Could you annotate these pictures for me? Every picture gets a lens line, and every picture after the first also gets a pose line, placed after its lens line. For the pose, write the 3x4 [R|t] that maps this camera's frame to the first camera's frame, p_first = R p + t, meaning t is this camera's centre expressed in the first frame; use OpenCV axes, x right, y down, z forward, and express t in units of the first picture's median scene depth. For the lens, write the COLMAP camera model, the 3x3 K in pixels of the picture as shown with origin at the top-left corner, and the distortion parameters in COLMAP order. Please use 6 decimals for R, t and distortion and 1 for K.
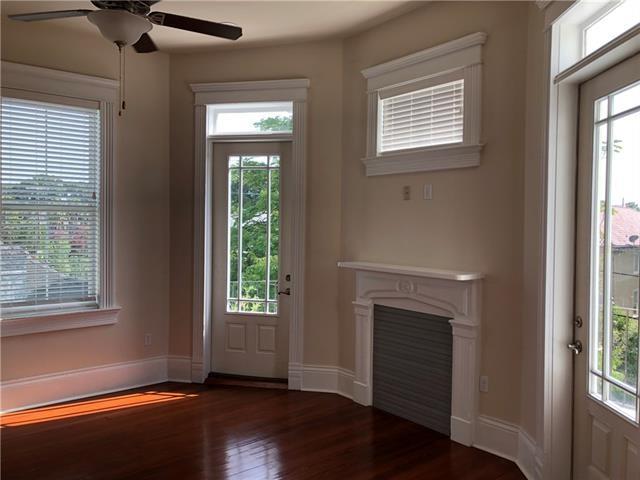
lens RADIAL K [[520.8, 0, 319.1], [0, 520.8, 239.1], [0, 0, 1]] dist [0.027473, -0.024056]
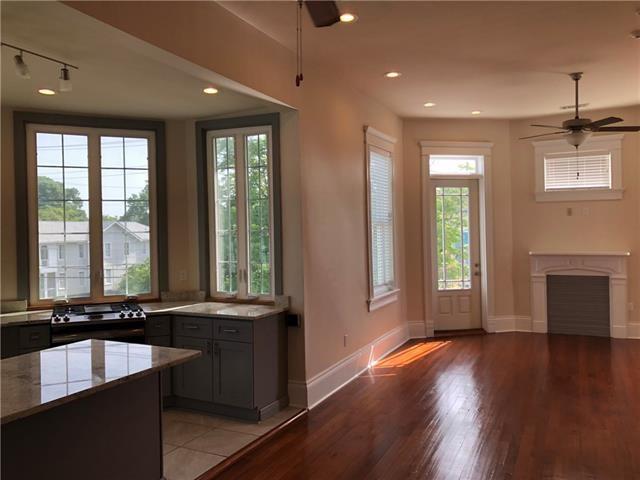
lens RADIAL K [[520.8, 0, 321.6], [0, 520.8, 236.1], [0, 0, 1]] dist [0.027473, -0.024056]
pose [[0.901880, -0.030917, 0.430878, -1.228740], [0.038290, 0.999231, -0.008447, -0.018279], [-0.430286, 0.024117, 0.902371, -0.250047]]
